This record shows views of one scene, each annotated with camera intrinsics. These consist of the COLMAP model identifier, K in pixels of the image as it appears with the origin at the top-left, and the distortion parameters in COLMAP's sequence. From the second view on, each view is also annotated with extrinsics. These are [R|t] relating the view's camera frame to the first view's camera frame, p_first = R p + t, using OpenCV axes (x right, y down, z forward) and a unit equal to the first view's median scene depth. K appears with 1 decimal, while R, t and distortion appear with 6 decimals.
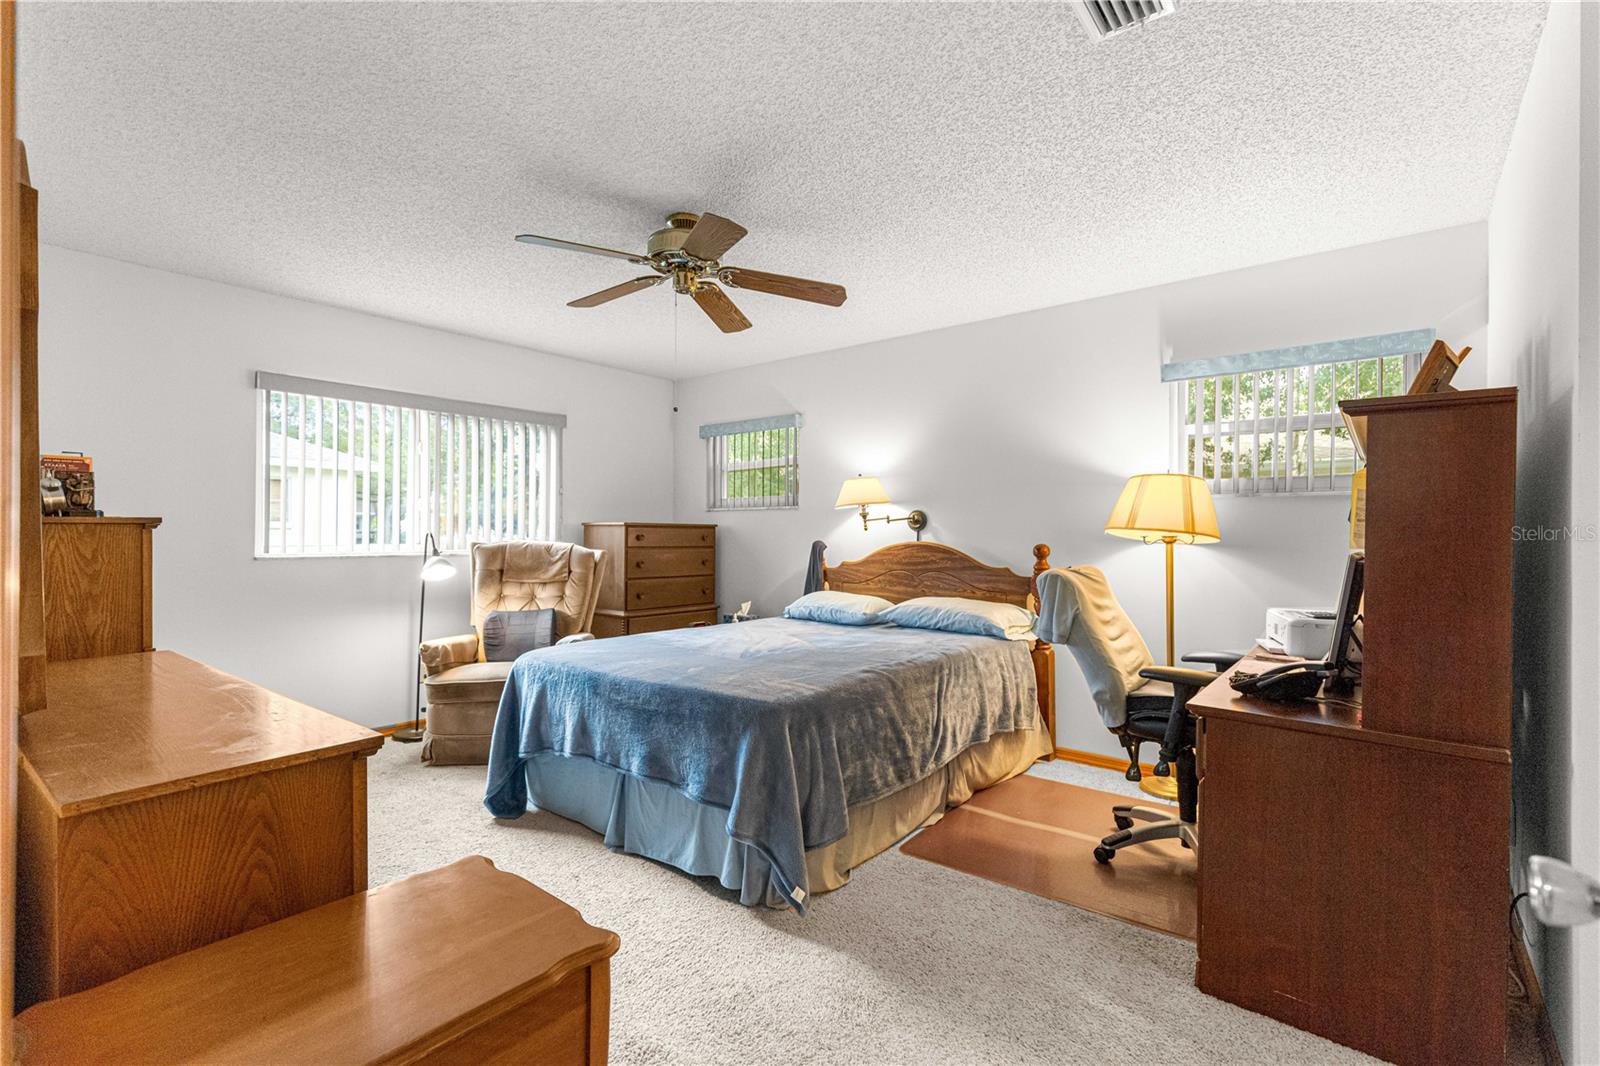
lens RADIAL K [[725.0, 0, 804.4], [0, 725.0, 533.2], [0, 0, 1]] dist [0.004286, -0.000352]
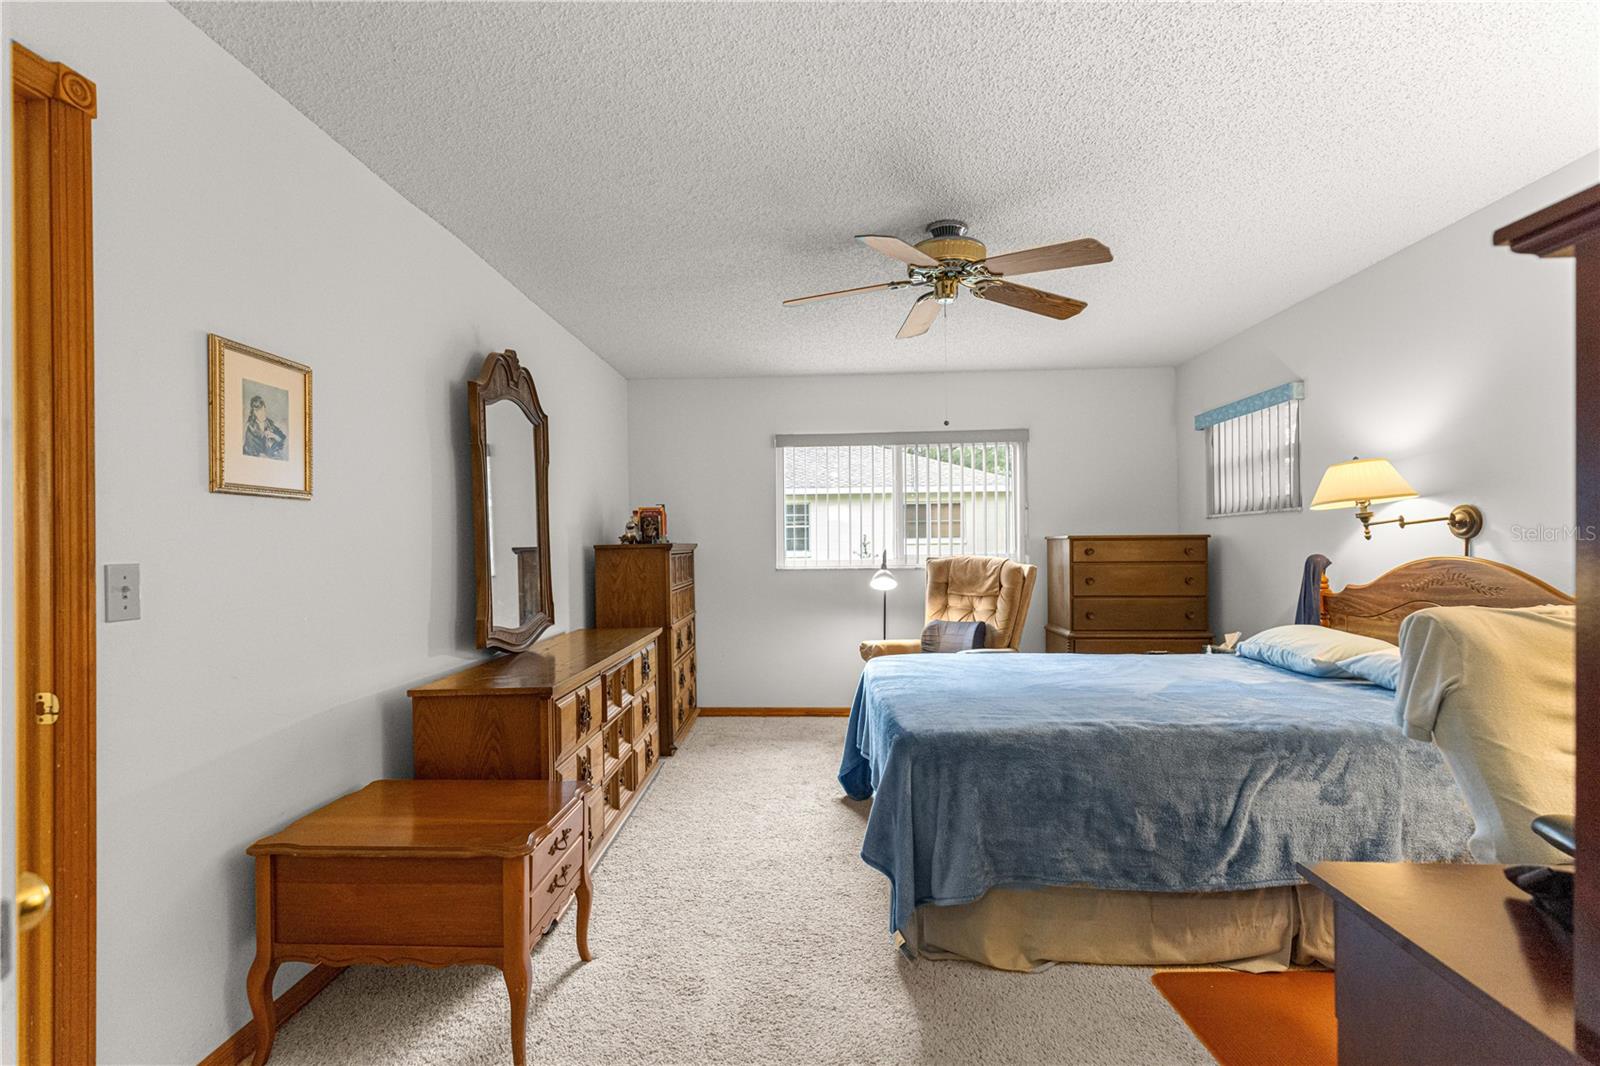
lens RADIAL K [[725.0, 0, 779.4], [0, 725.0, 551.3], [0, 0, 1]] dist [0.004286, -0.000352]
pose [[0.588499, -0.007345, -0.808465, 0.315257], [0.014880, 0.999888, 0.001748, -0.002169], [0.808361, -0.013059, 0.588542, 0.160068]]
